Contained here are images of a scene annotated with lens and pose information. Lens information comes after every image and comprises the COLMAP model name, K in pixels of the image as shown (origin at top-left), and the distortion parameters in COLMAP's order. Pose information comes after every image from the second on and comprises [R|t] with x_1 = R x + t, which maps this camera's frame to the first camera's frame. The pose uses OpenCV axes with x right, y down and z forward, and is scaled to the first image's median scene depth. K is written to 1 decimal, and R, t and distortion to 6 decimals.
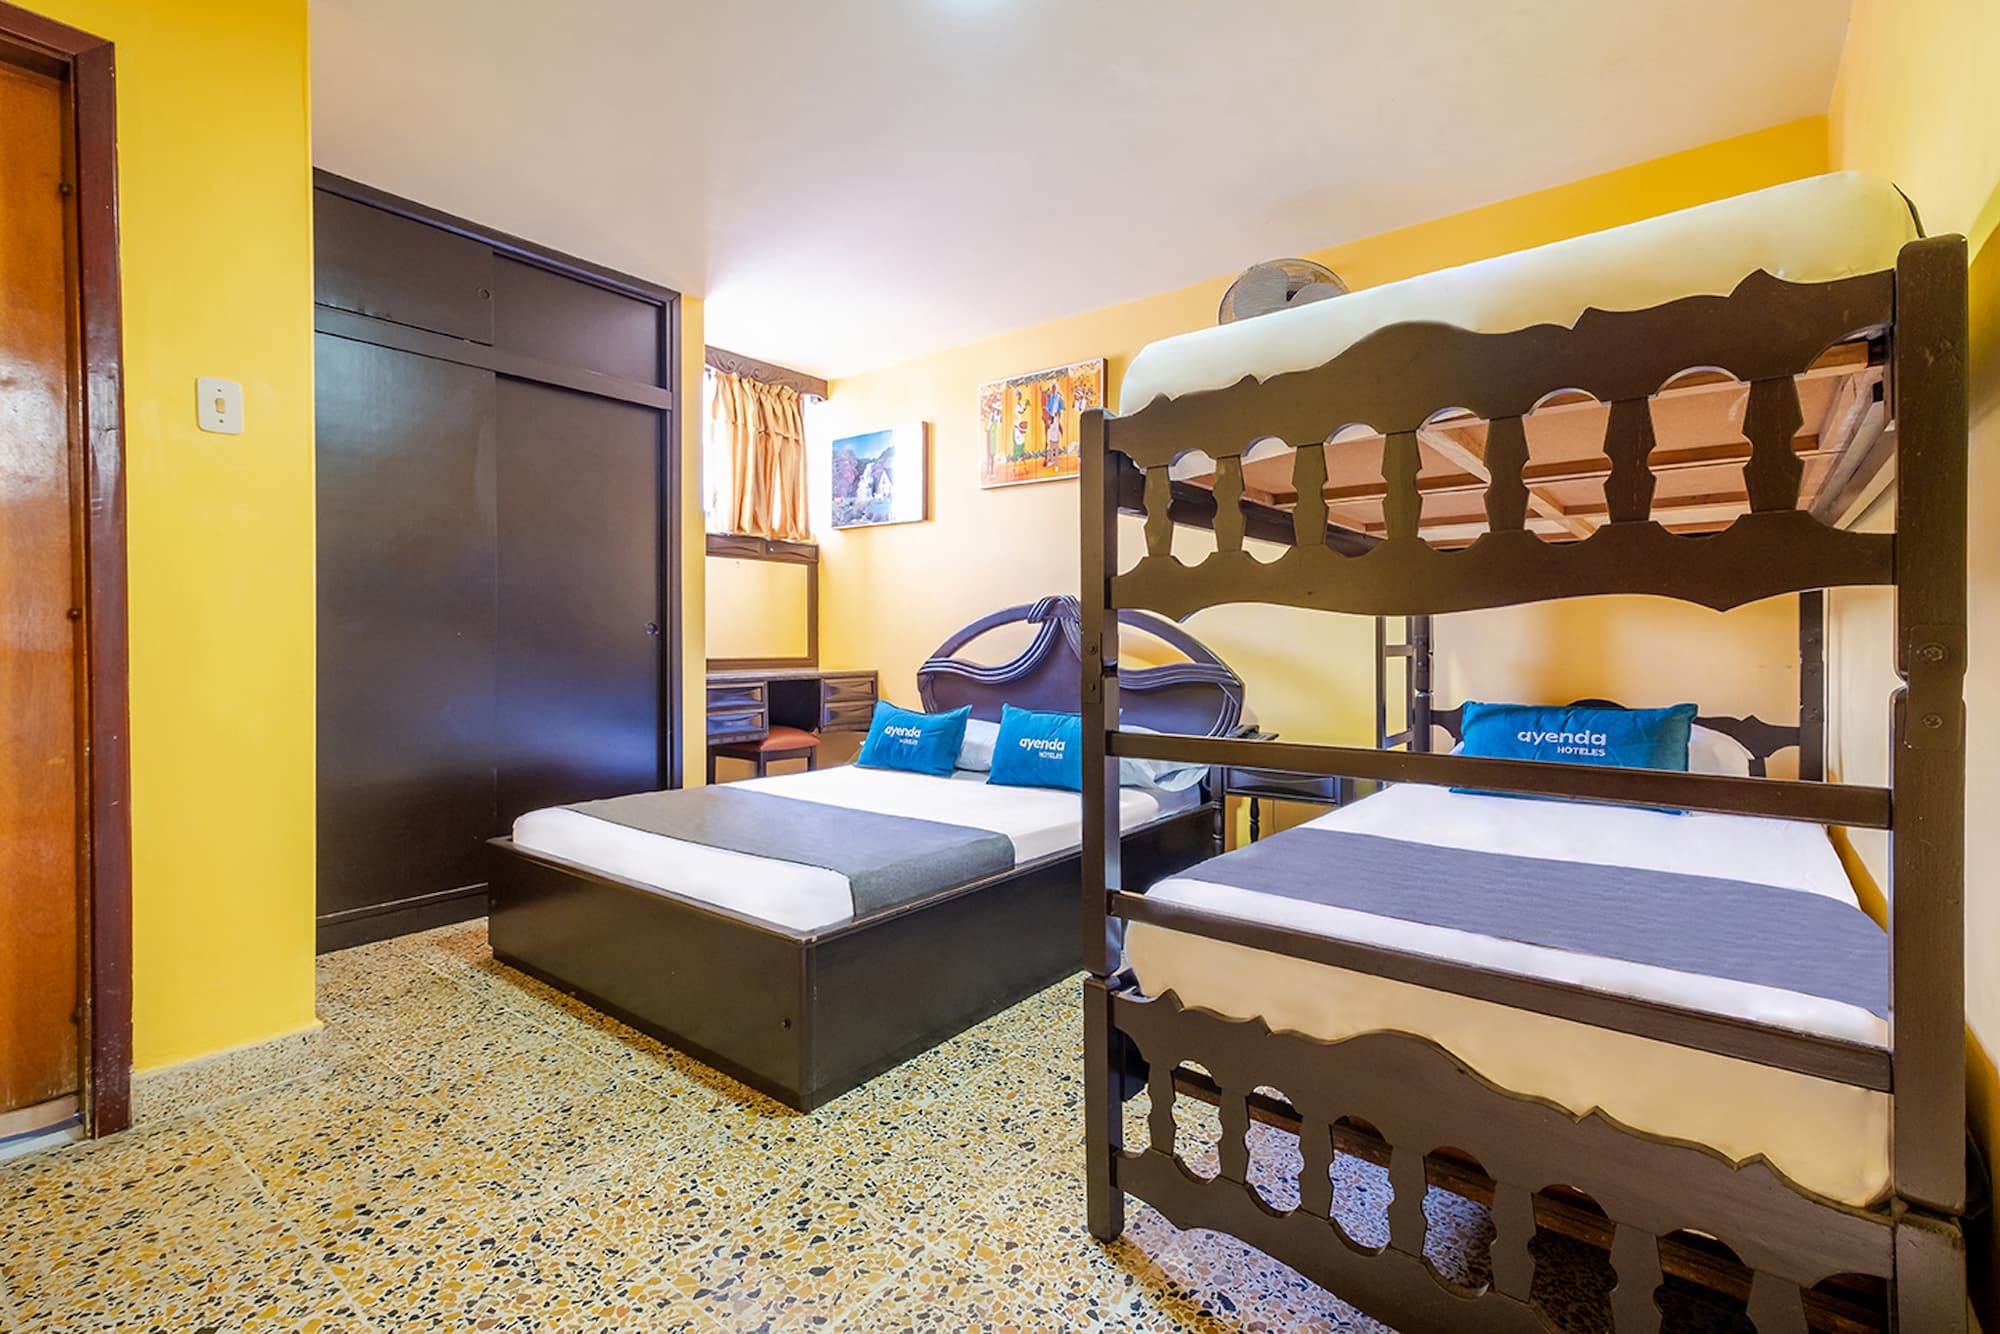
lens RADIAL K [[901.5, 0, 1023.9], [0, 901.5, 641.1], [0, 0, 1]] dist [0.026478, -0.004548]
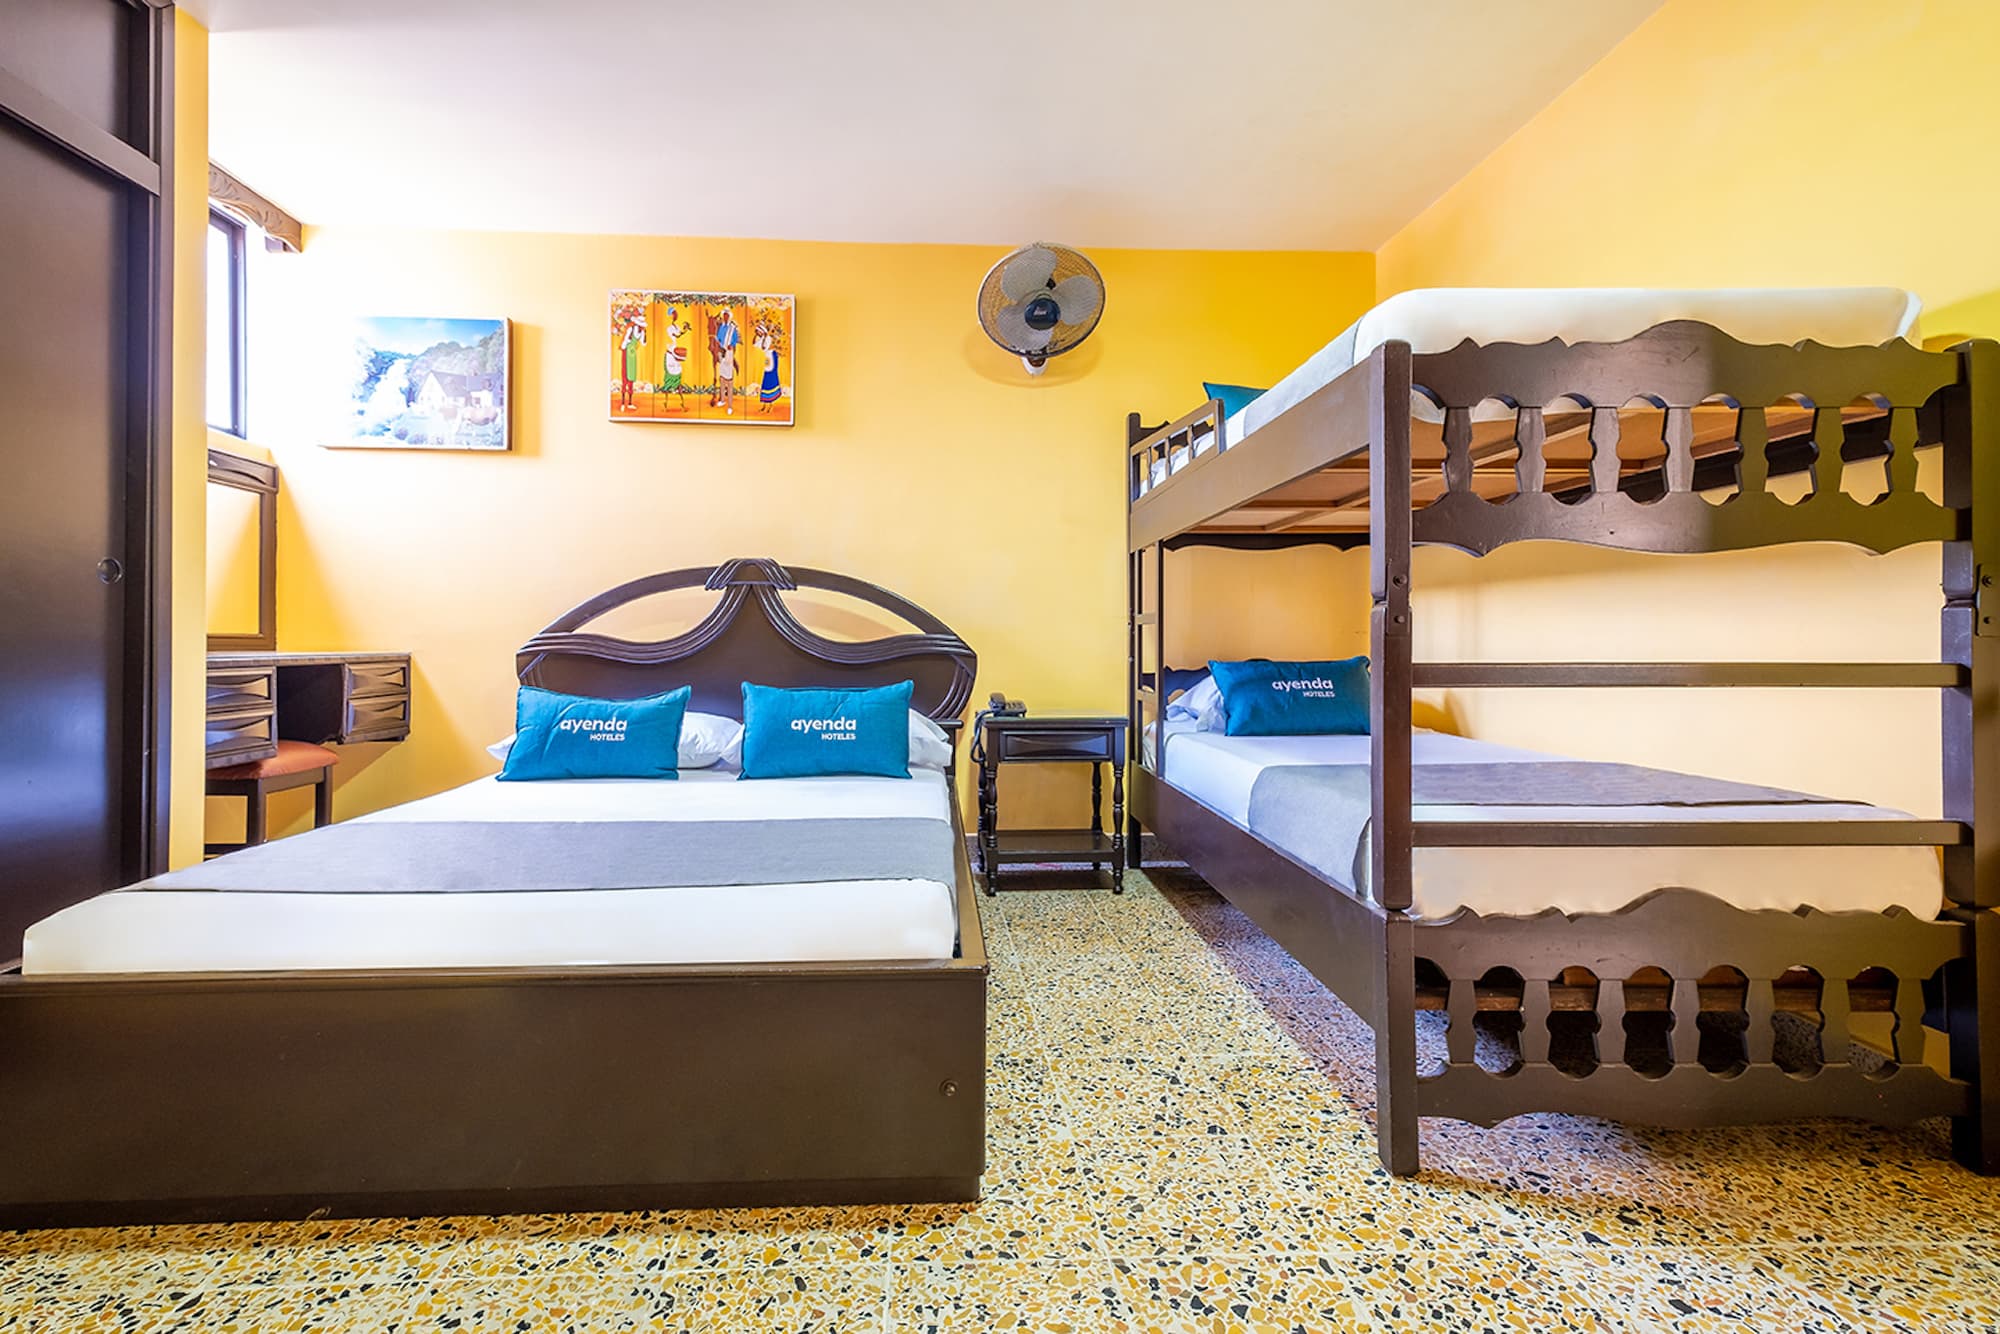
lens RADIAL K [[901.5, 0, 972.0], [0, 901.5, 631.4], [0, 0, 1]] dist [0.026478, -0.004548]
pose [[0.762642, 0.008204, 0.646769, -0.342965], [-0.000468, 0.999926, -0.012133, 0.028521], [-0.646821, 0.008950, 0.762590, 0.200653]]
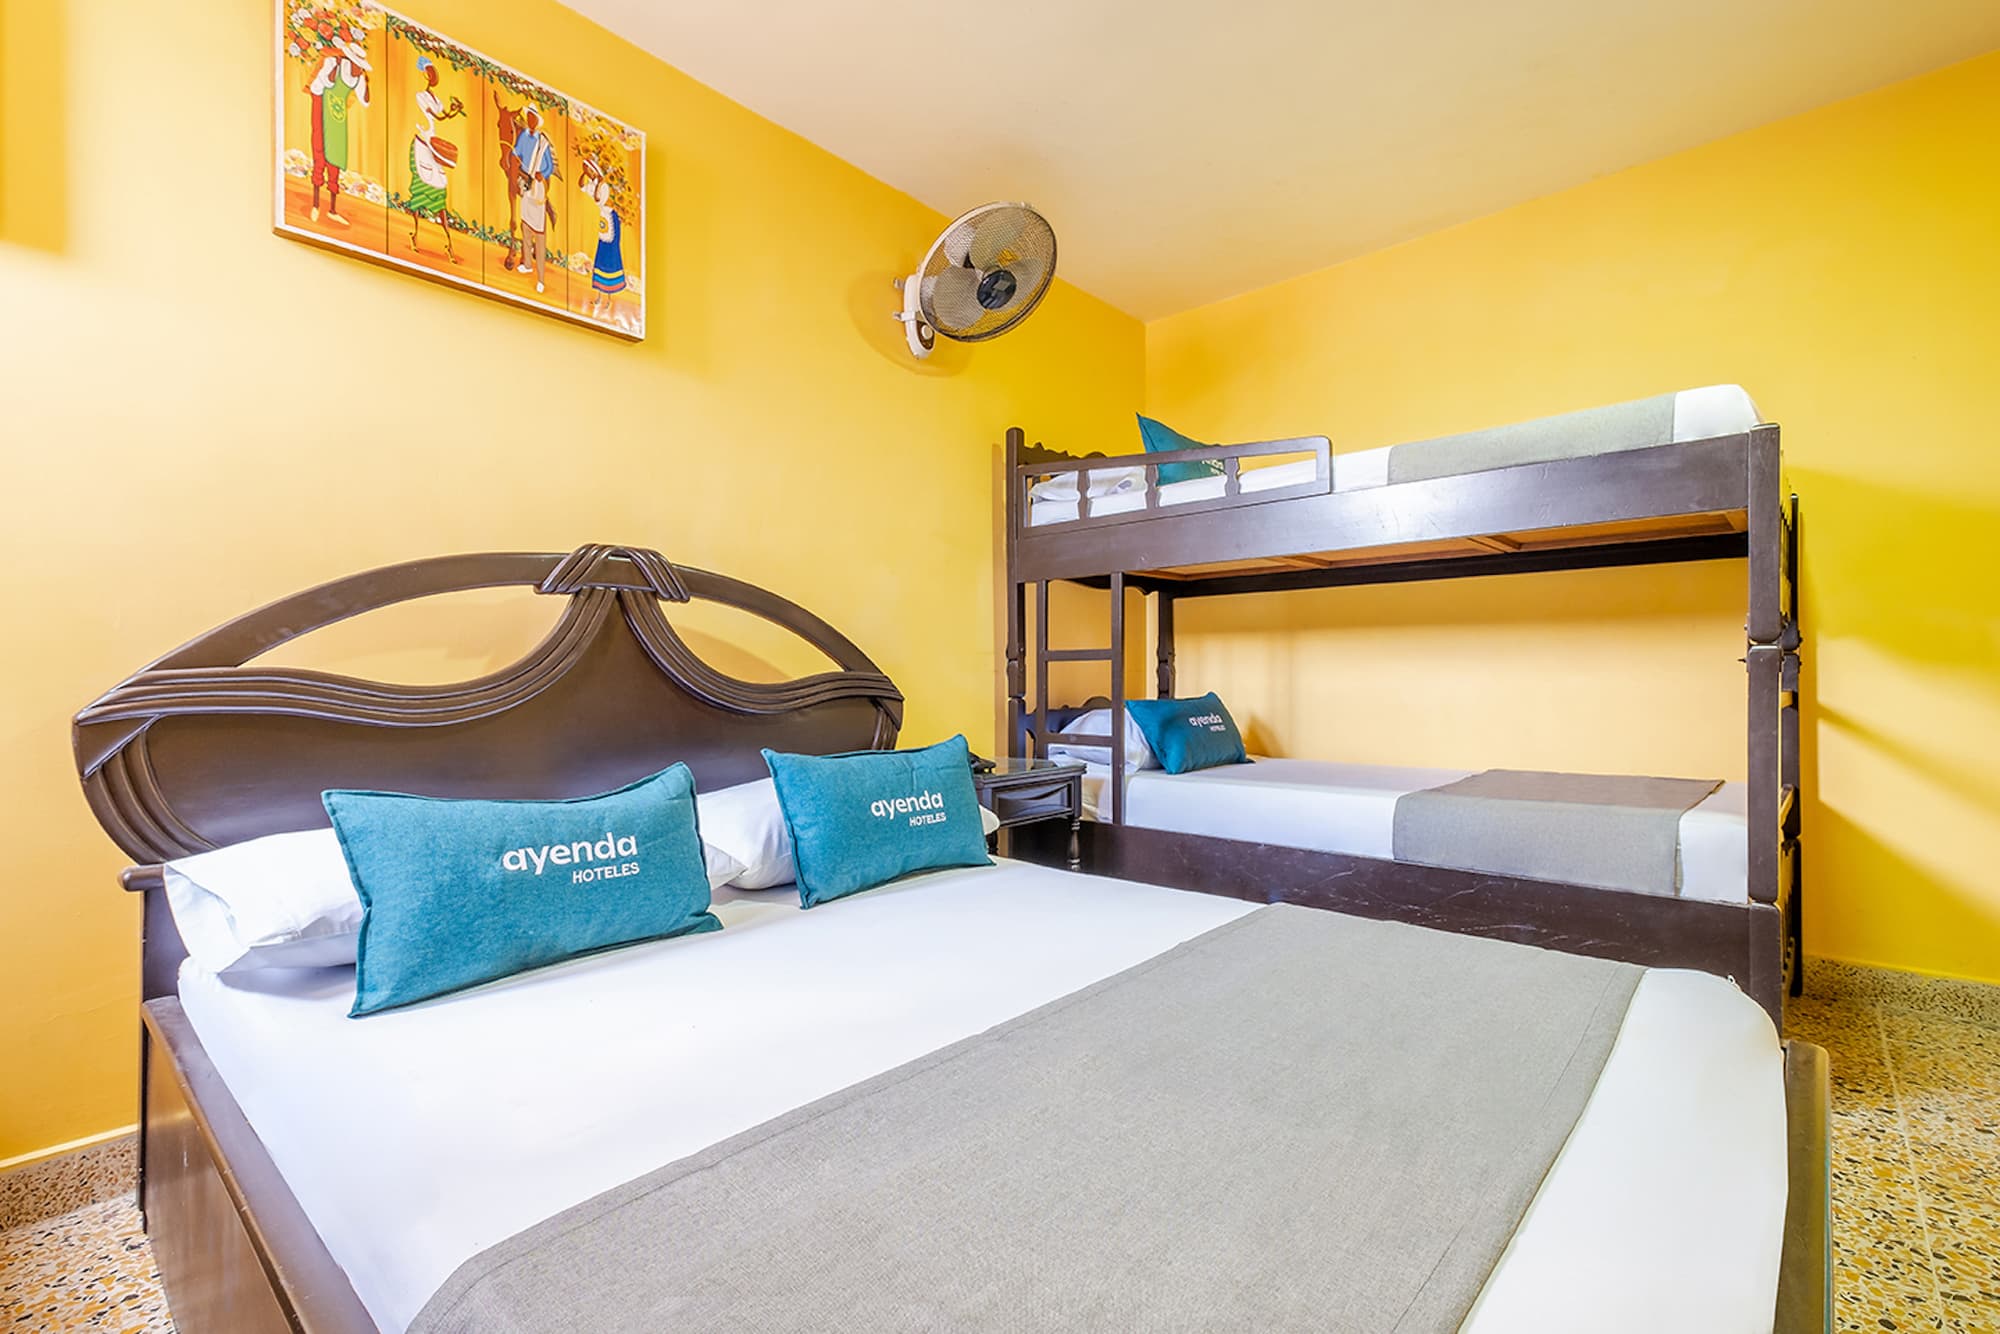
lens RADIAL K [[901.5, 0, 998.7], [0, 901.5, 672.9], [0, 0, 1]] dist [0.026478, -0.004548]
pose [[0.073643, 0.006231, 0.997265, -0.445533], [0.006883, 0.999953, -0.006756, 0.026721], [-0.997261, 0.007361, 0.073596, 0.716335]]
